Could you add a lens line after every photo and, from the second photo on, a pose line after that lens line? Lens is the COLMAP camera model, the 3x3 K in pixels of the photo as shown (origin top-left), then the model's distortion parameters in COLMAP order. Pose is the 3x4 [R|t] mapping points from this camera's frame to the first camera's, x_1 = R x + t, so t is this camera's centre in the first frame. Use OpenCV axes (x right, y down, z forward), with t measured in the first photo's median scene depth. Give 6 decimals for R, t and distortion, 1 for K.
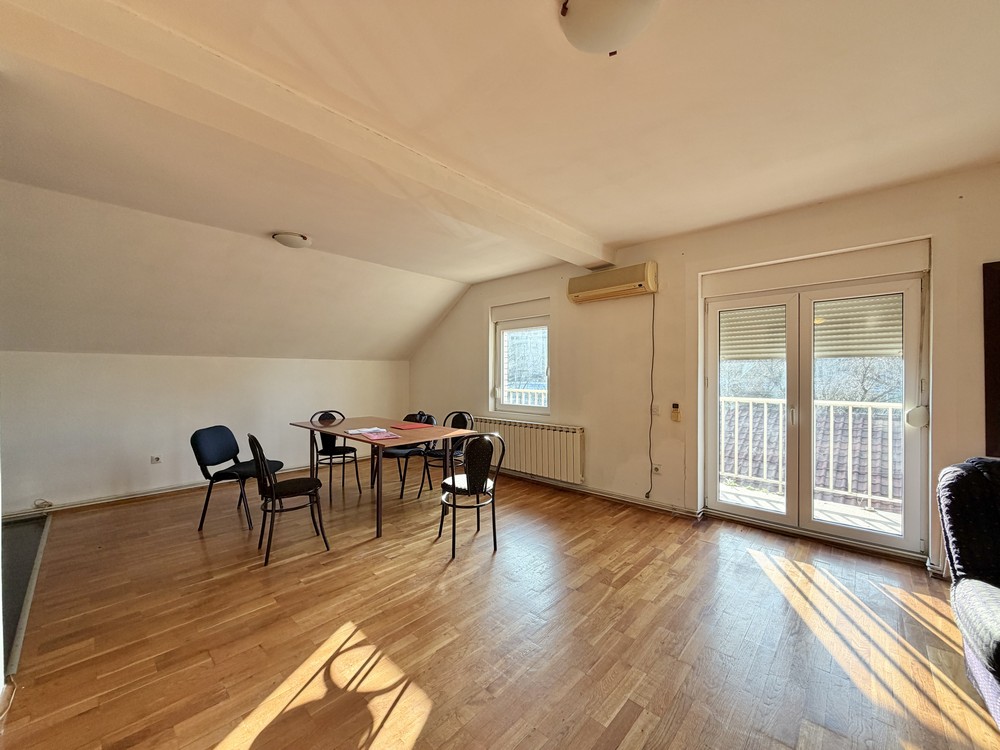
lens RADIAL K [[397.2, 0, 497.3], [0, 397.2, 375.0], [0, 0, 1]] dist [-0.000666, -0.000197]
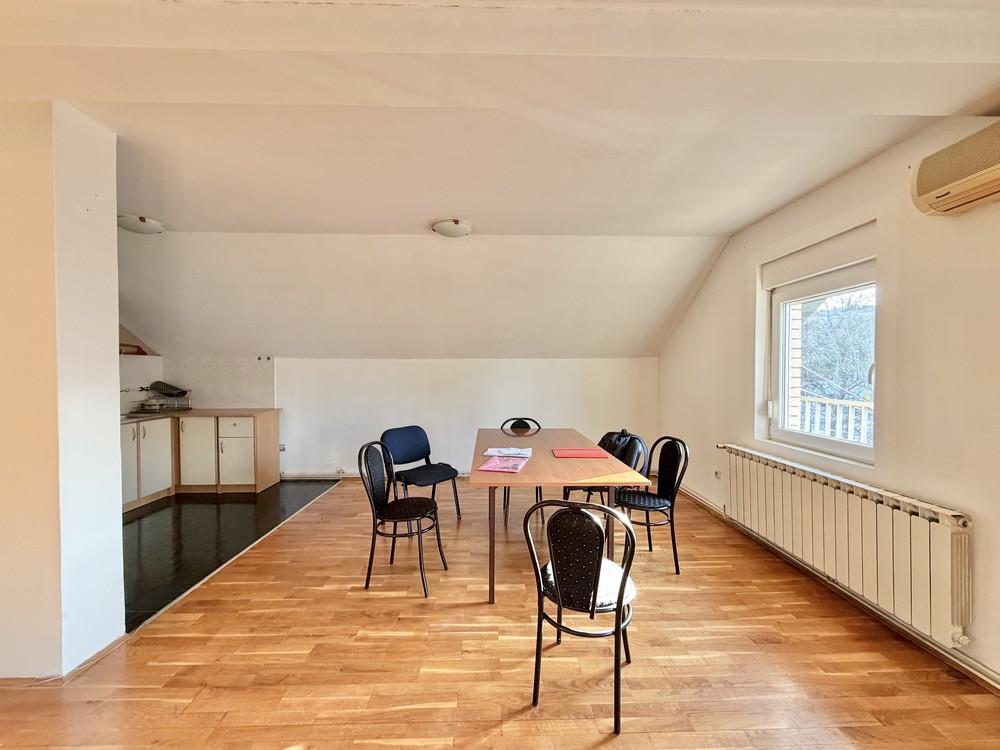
lens RADIAL K [[397.2, 0, 495.7], [0, 397.2, 375.1], [0, 0, 1]] dist [-0.000666, -0.000197]
pose [[0.697166, 0.008913, -0.716854, 0.190493], [-0.000839, 0.999932, 0.011616, -0.017208], [0.716909, -0.007497, 0.697126, 0.416024]]
